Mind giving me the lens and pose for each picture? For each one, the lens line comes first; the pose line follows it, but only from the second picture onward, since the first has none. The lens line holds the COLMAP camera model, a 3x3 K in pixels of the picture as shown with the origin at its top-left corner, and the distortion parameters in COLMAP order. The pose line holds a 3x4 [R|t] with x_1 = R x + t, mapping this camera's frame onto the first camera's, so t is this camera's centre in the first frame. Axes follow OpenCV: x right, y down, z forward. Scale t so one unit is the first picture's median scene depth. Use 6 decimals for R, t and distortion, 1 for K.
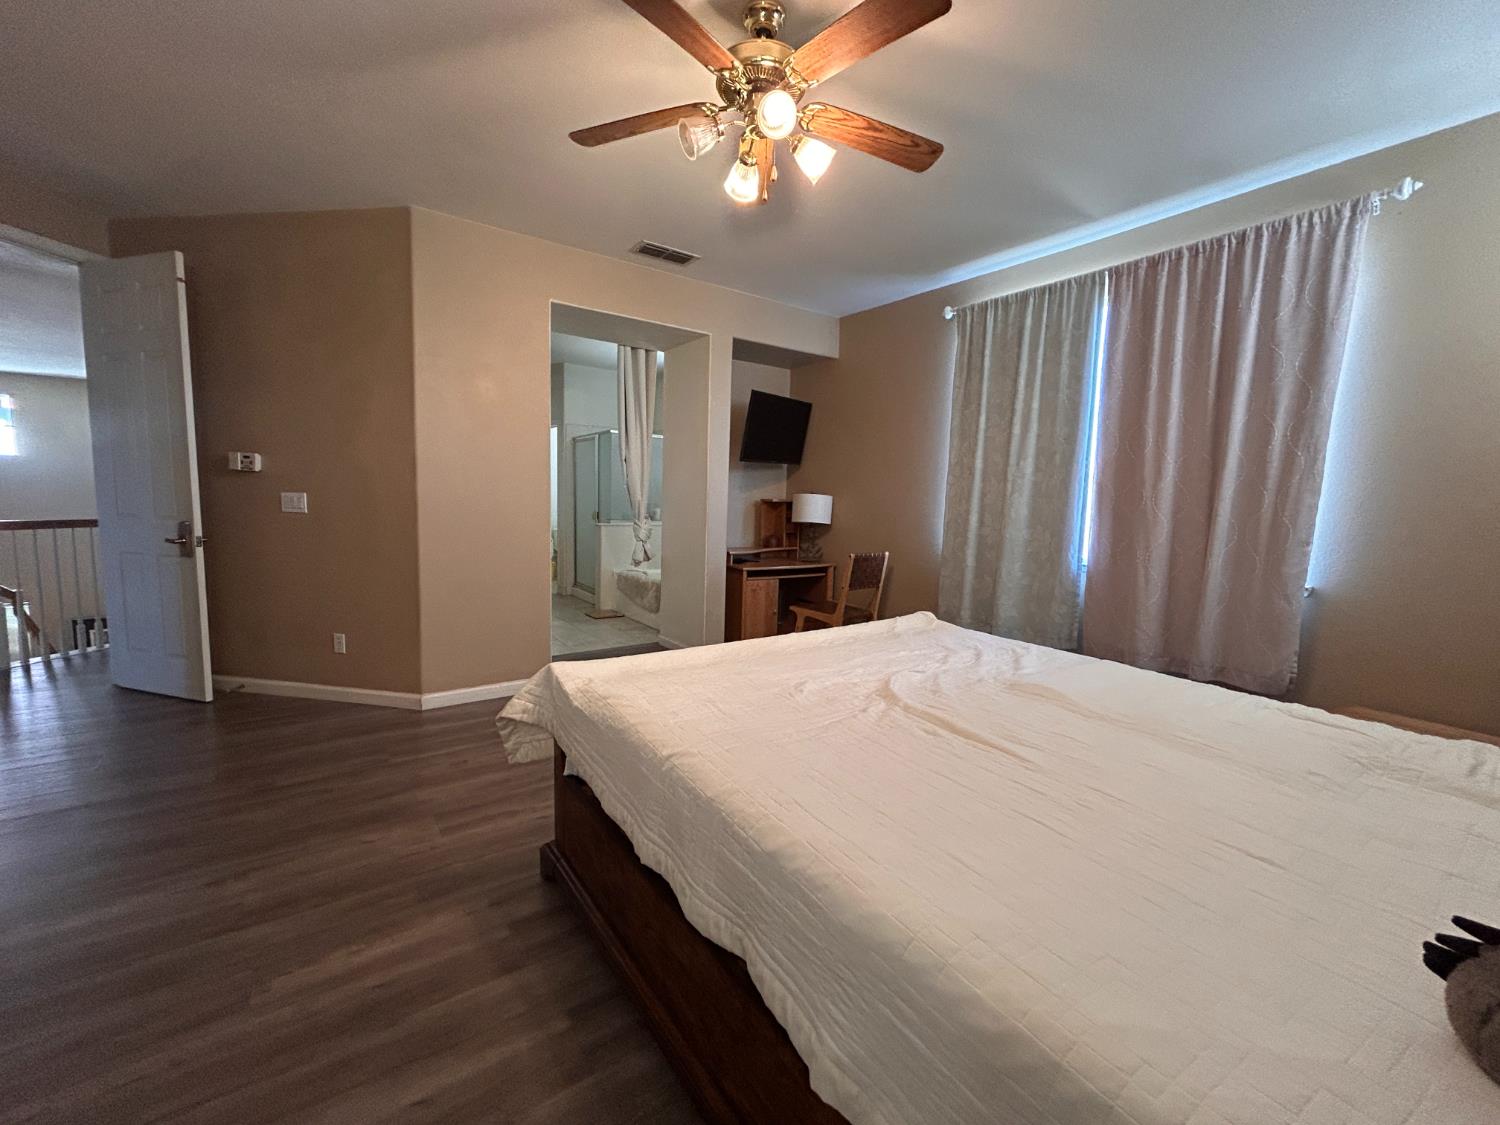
lens RADIAL K [[606.7, 0, 756.0], [0, 606.7, 564.0], [0, 0, 1]] dist [-0.000787, 0.000371]
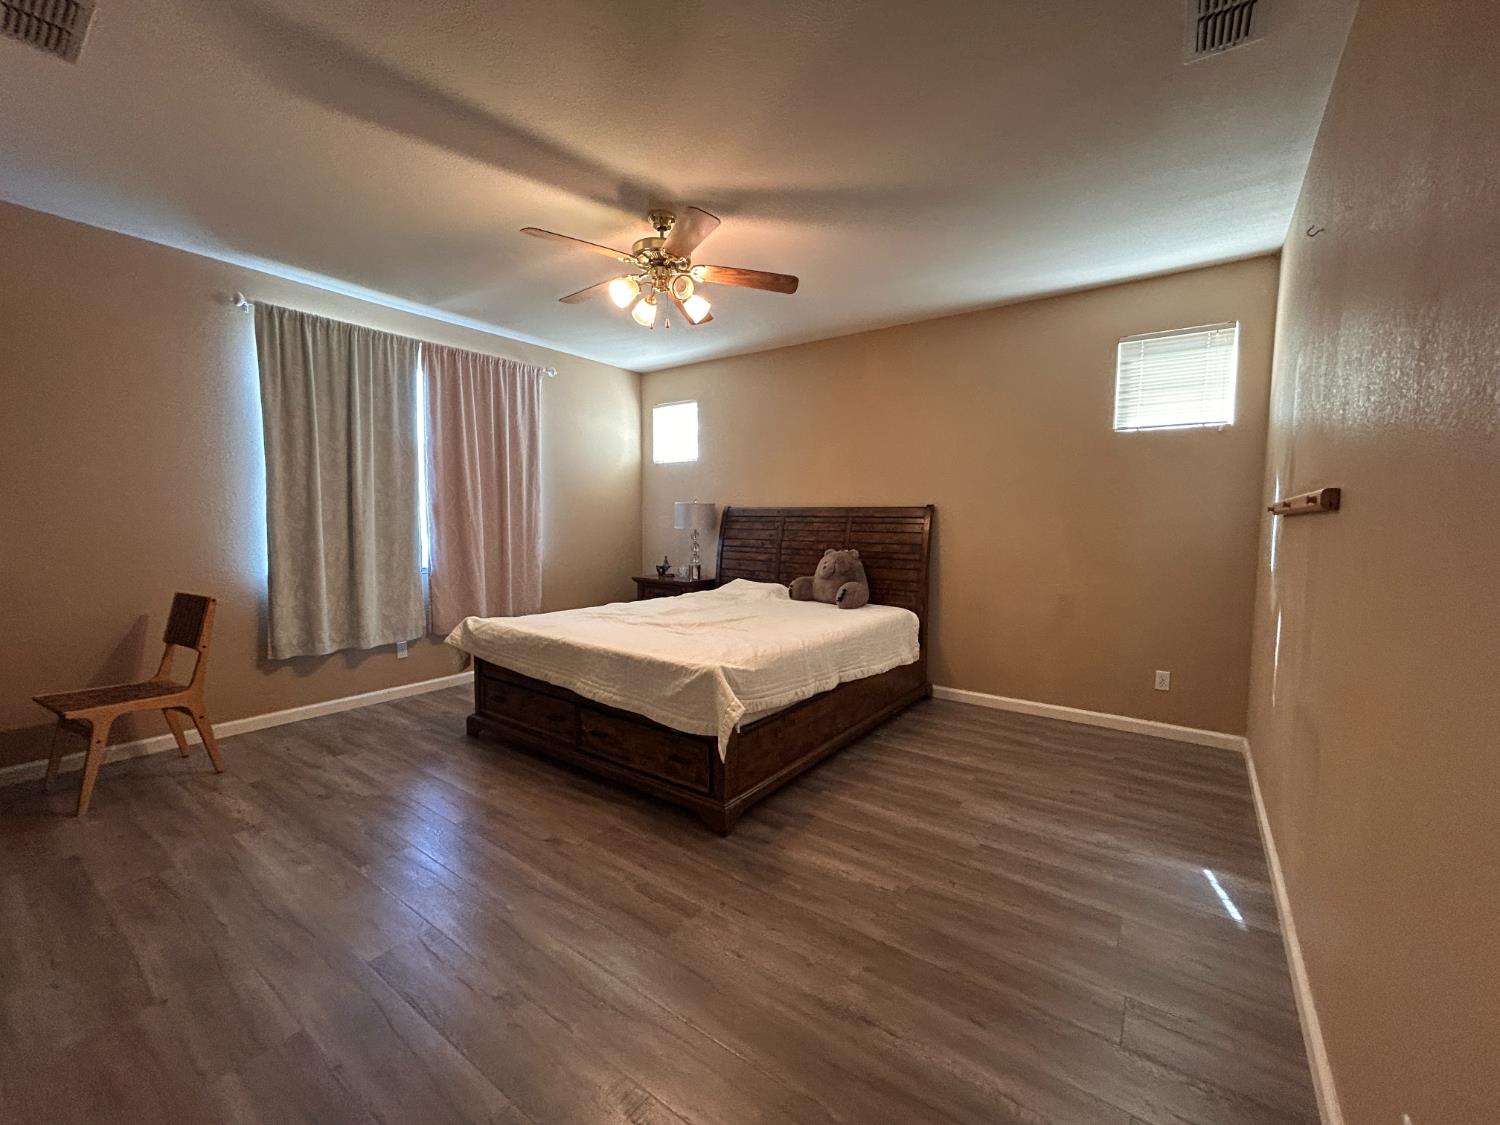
lens RADIAL K [[606.7, 0, 756.0], [0, 606.7, 564.0], [0, 0, 1]] dist [-0.000787, 0.000371]
pose [[-0.320413, -0.102255, 0.941743, -1.104366], [0.089213, 0.986481, 0.137466, -0.152825], [-0.943068, 0.128061, -0.306959, 0.929790]]
